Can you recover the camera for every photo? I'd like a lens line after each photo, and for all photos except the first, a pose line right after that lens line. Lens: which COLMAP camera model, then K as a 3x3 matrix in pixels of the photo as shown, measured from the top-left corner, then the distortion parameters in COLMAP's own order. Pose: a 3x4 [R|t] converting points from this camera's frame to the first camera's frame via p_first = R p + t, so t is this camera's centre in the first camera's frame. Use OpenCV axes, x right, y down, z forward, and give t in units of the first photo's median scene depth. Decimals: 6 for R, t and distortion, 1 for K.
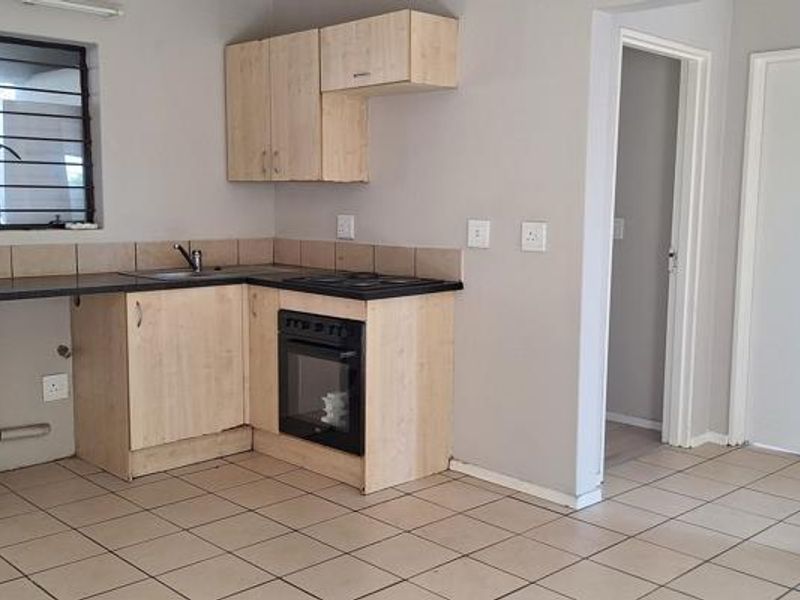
lens RADIAL K [[893.2, 0, 400.0], [0, 893.2, 300.0], [0, 0, 1]] dist [0.183097, -0.375023]
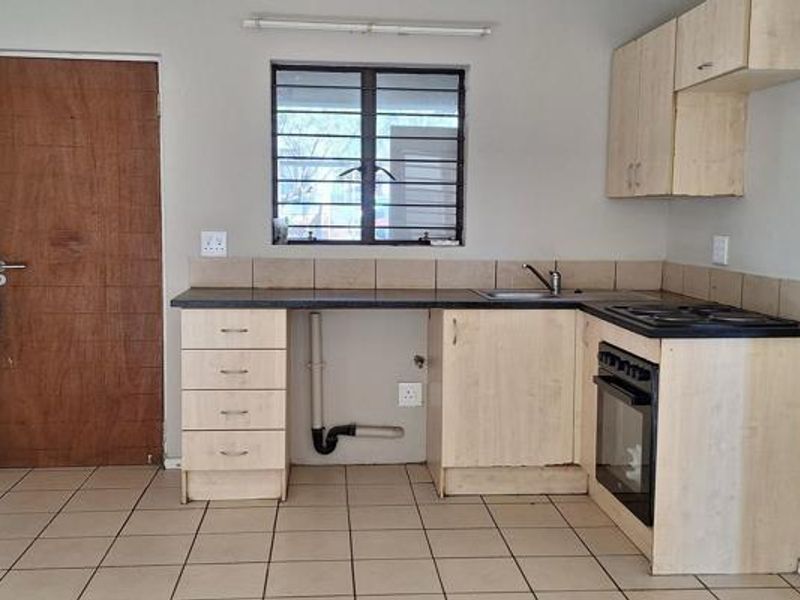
lens RADIAL K [[893.2, 0, 400.0], [0, 893.2, 300.0], [0, 0, 1]] dist [0.183097, -0.375023]
pose [[0.777855, 0.064841, -0.625090, 0.255925], [-0.079275, 0.996841, 0.004755, -0.017531], [0.623424, 0.045856, 0.780538, 0.174686]]
